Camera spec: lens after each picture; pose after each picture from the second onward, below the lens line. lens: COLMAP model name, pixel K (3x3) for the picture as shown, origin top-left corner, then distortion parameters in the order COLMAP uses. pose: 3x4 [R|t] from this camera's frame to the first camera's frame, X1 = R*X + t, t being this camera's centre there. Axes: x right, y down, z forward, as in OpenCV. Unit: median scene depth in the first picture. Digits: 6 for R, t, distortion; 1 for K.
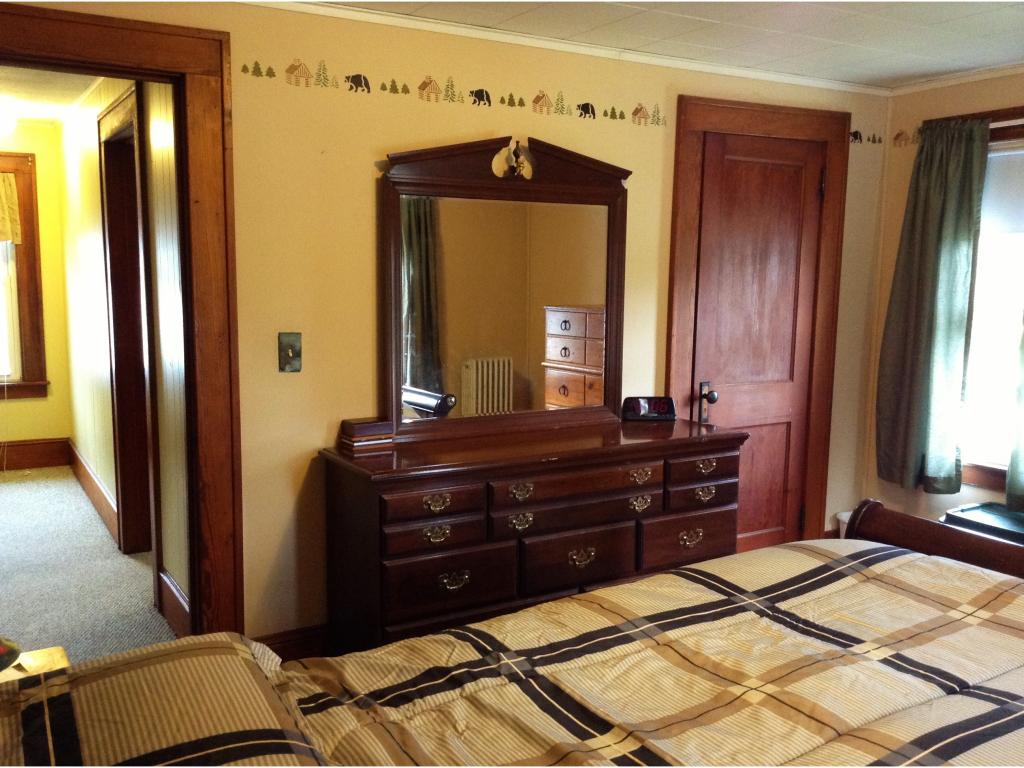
lens RADIAL K [[944.4, 0, 514.0], [0, 944.4, 388.3], [0, 0, 1]] dist [0.073734, -0.105056]
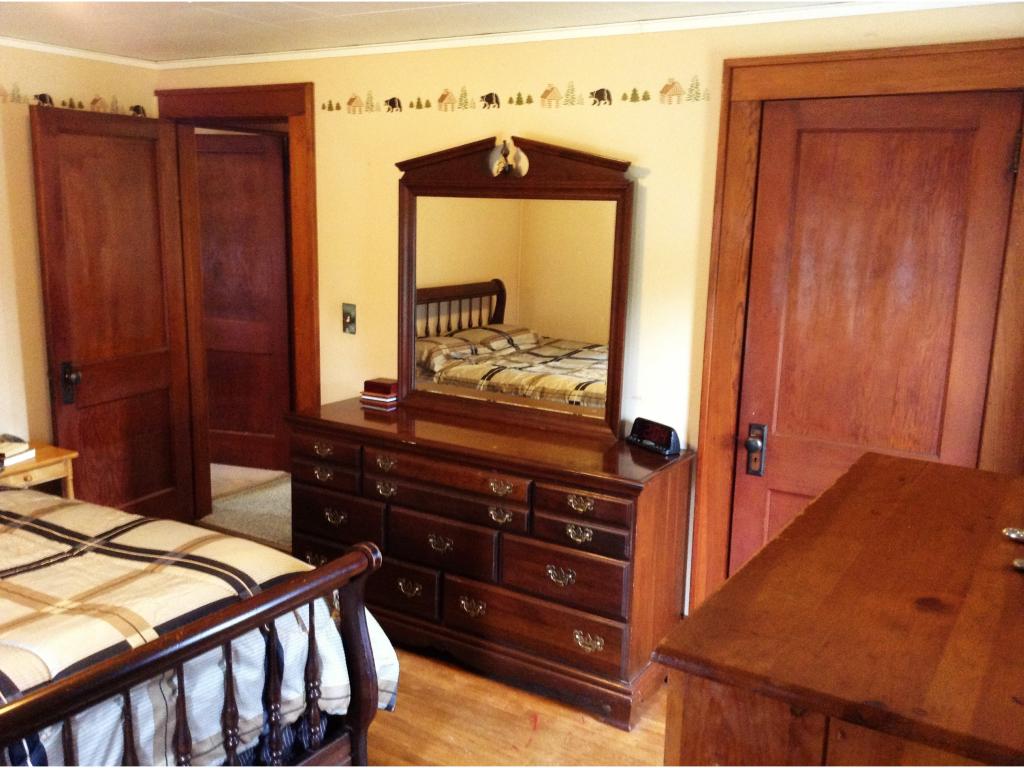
lens RADIAL K [[944.4, 0, 512.7], [0, 944.4, 382.5], [0, 0, 1]] dist [0.073734, -0.105056]
pose [[0.448405, 0.166272, -0.878229, 0.939993], [-0.136686, 0.983745, 0.116460, -0.122499], [0.883318, 0.067820, 0.463843, 0.544350]]
